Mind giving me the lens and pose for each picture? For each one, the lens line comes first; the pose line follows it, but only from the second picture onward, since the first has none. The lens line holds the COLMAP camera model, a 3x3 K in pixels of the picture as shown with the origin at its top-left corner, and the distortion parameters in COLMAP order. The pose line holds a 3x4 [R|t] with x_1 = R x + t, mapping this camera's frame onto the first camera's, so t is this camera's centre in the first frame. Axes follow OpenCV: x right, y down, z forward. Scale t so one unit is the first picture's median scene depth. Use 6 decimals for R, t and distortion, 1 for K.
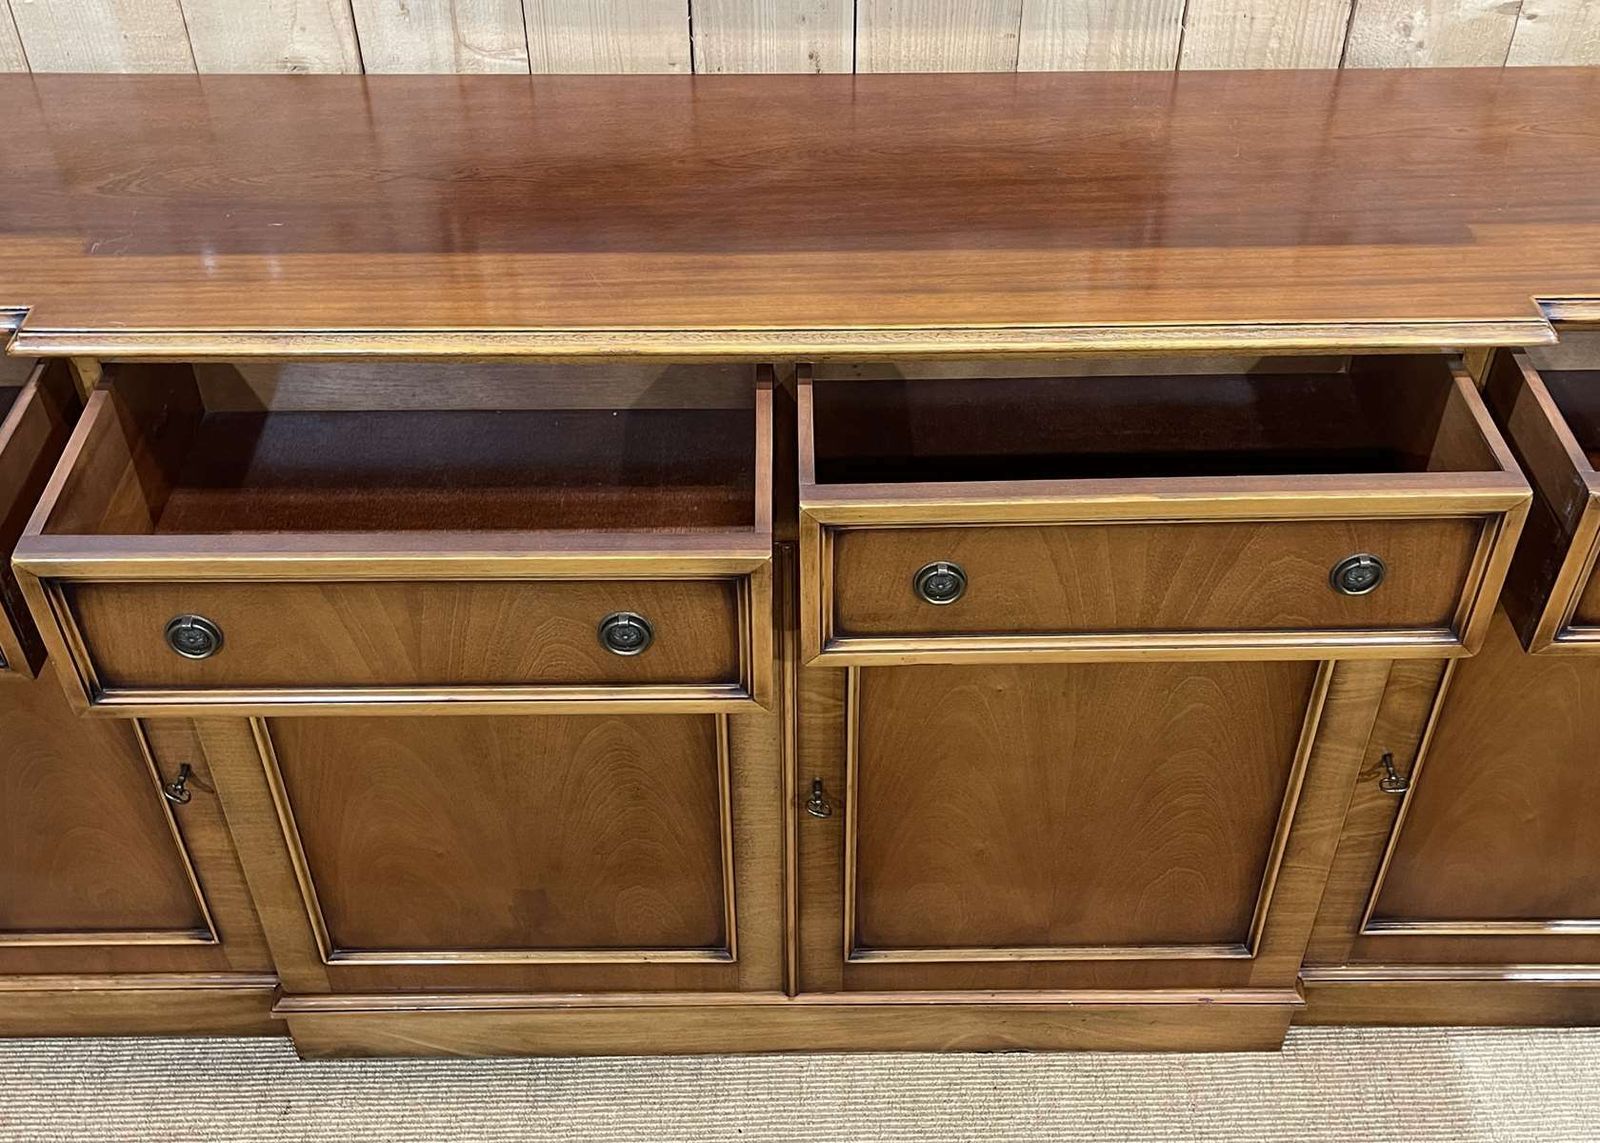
lens RADIAL K [[1718.0, 0, 809.4], [0, 1718.0, 567.9], [0, 0, 1]] dist [0.019692, 0.015526]
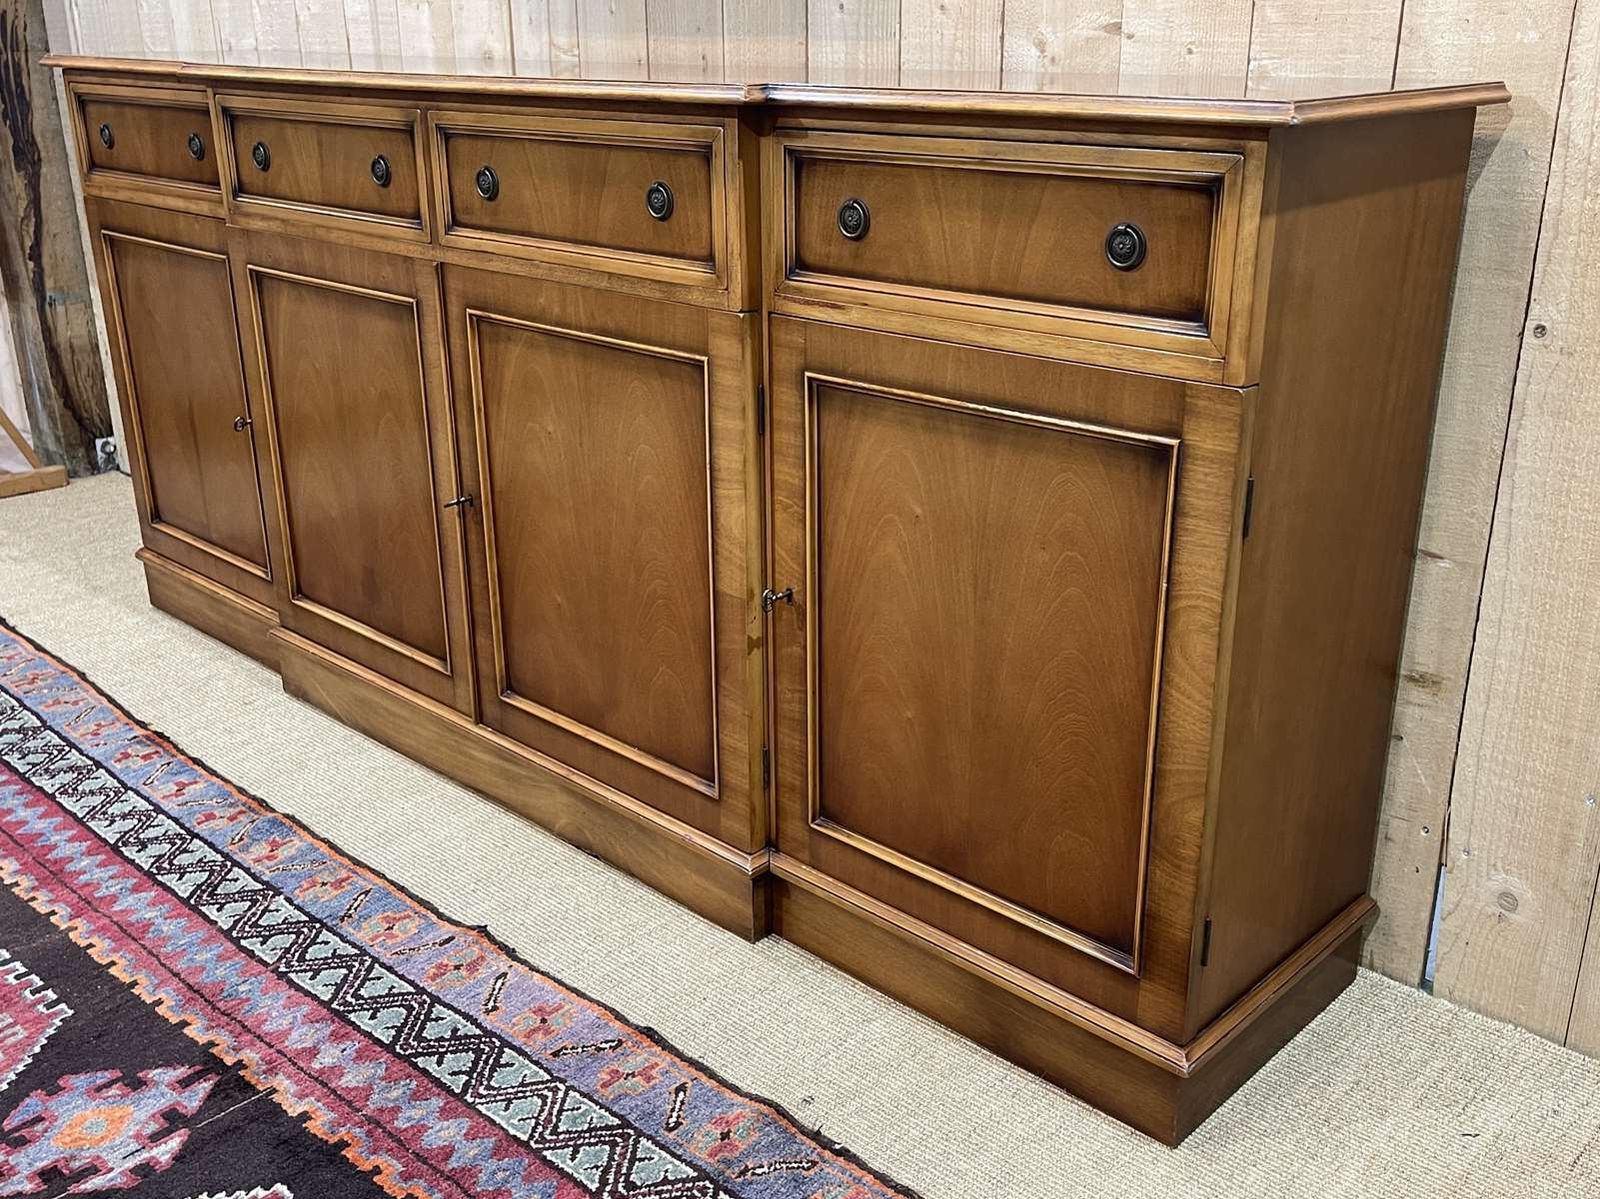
lens RADIAL K [[1553.3, 0, 800.8], [0, 1553.3, 604.6], [0, 0, 1]] dist [0.045288, -0.031876]
pose [[0.715761, 0.242761, -0.654793, 1.034963], [-0.452473, 0.875415, -0.170047, 0.293974], [0.531935, 0.417989, 0.736431, 0.264629]]
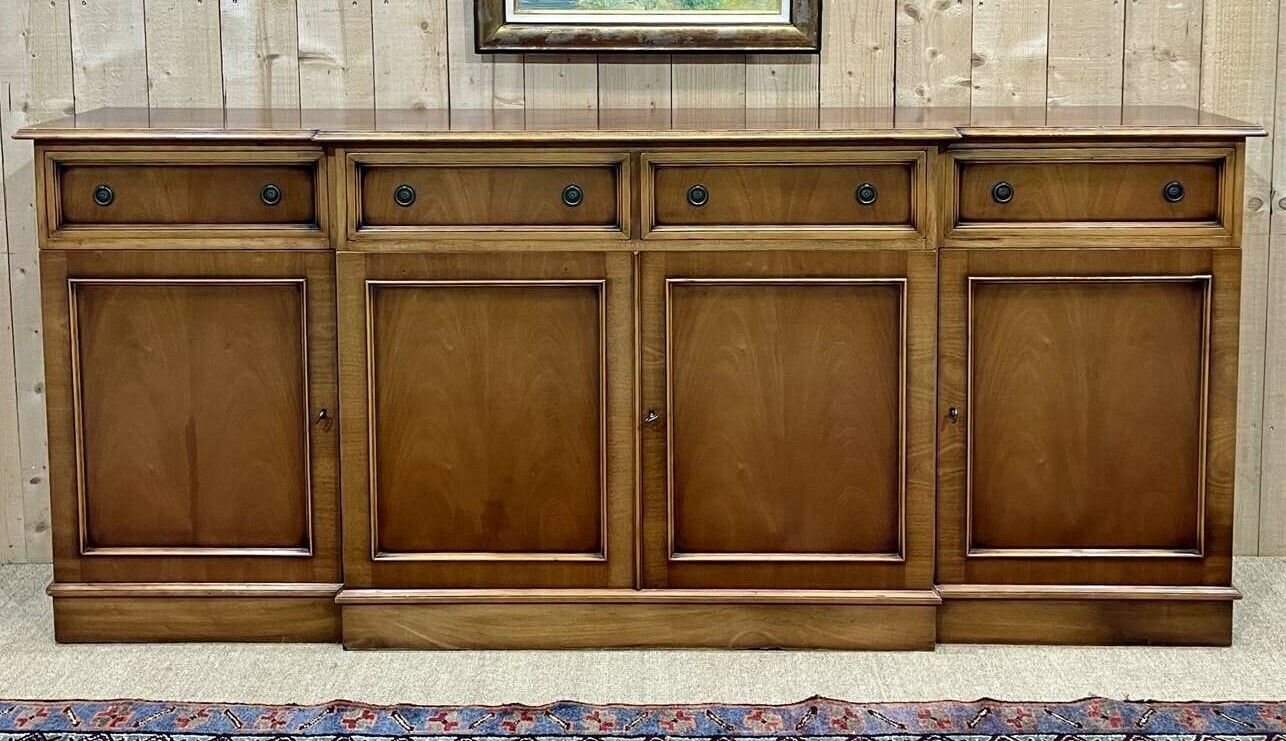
lens RADIAL K [[1501.1, 0, 637.8], [0, 1501.1, 142.6], [0, 0, 1]] dist [0.093537, -0.181905]
pose [[0.999545, -0.002501, -0.030070, 0.040729], [-0.014872, 0.826268, -0.563080, 0.830188], [0.026255, 0.563271, 0.825855, -0.565039]]
